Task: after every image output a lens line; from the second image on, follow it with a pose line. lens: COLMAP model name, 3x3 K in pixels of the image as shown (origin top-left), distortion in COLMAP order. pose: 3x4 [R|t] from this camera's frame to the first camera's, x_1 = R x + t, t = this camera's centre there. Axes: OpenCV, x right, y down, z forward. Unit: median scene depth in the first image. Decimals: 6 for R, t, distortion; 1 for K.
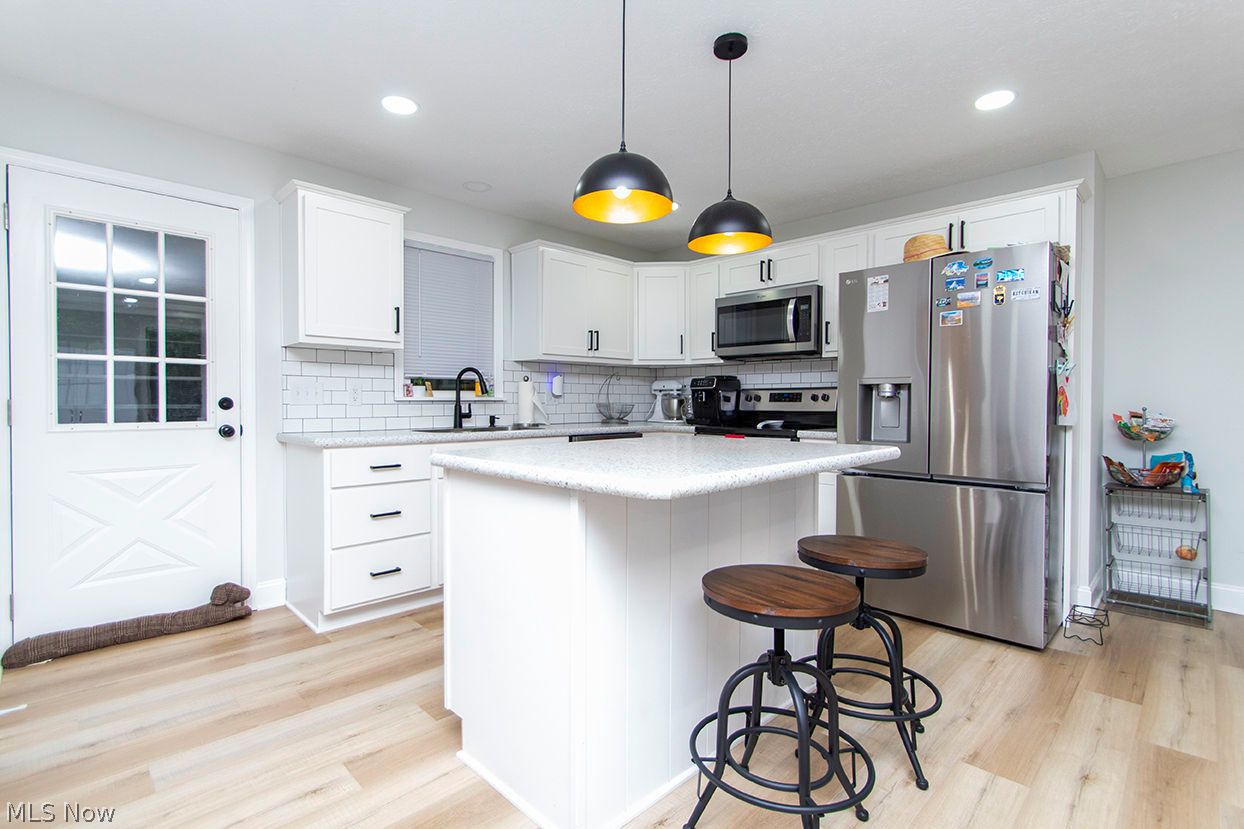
lens RADIAL K [[573.7, 0, 620.4], [0, 573.7, 408.8], [0, 0, 1]] dist [-0.000621, 0.000086]
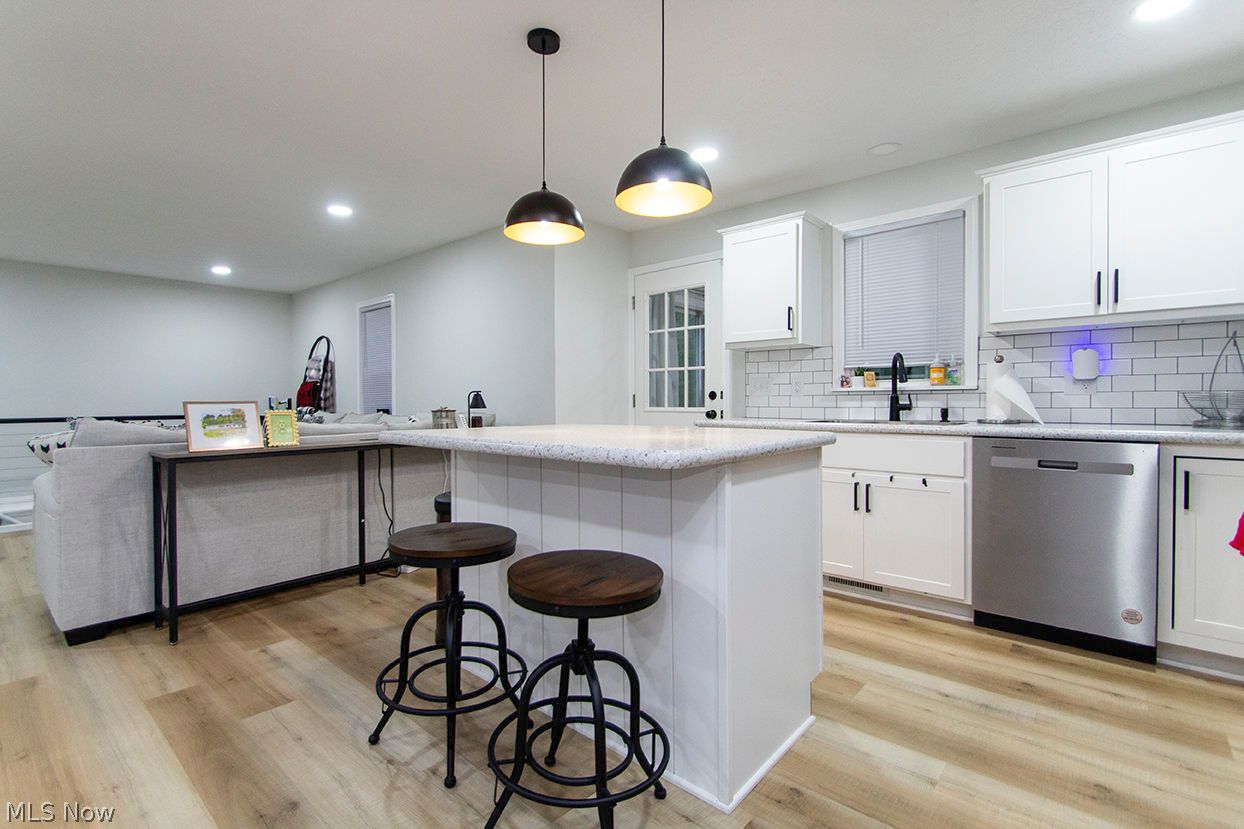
lens RADIAL K [[573.7, 0, 620.4], [0, 573.7, 408.8], [0, 0, 1]] dist [-0.000621, 0.000086]
pose [[0.075265, 0.014115, -0.997064, 0.593982], [-0.006254, 0.999887, 0.013683, 0.004934], [0.997144, 0.005205, 0.075344, 0.505421]]
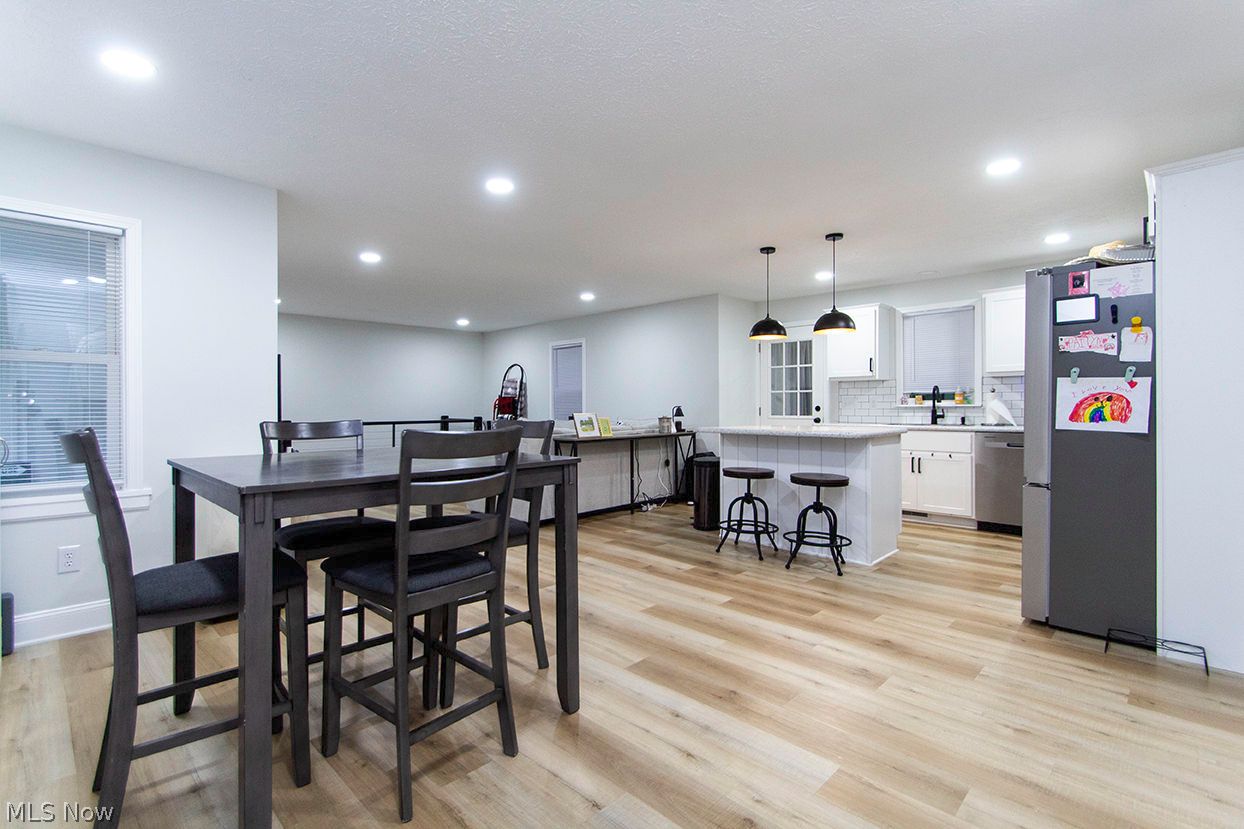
lens RADIAL K [[583.1, 0, 624.9], [0, 583.1, 407.3], [0, 0, 1]] dist [0.027198, 0.000115]
pose [[0.033405, 0.001800, -0.999440, 1.326177], [-0.005982, 0.999981, 0.001601, -0.010503], [0.999424, 0.005926, 0.033415, 0.091953]]
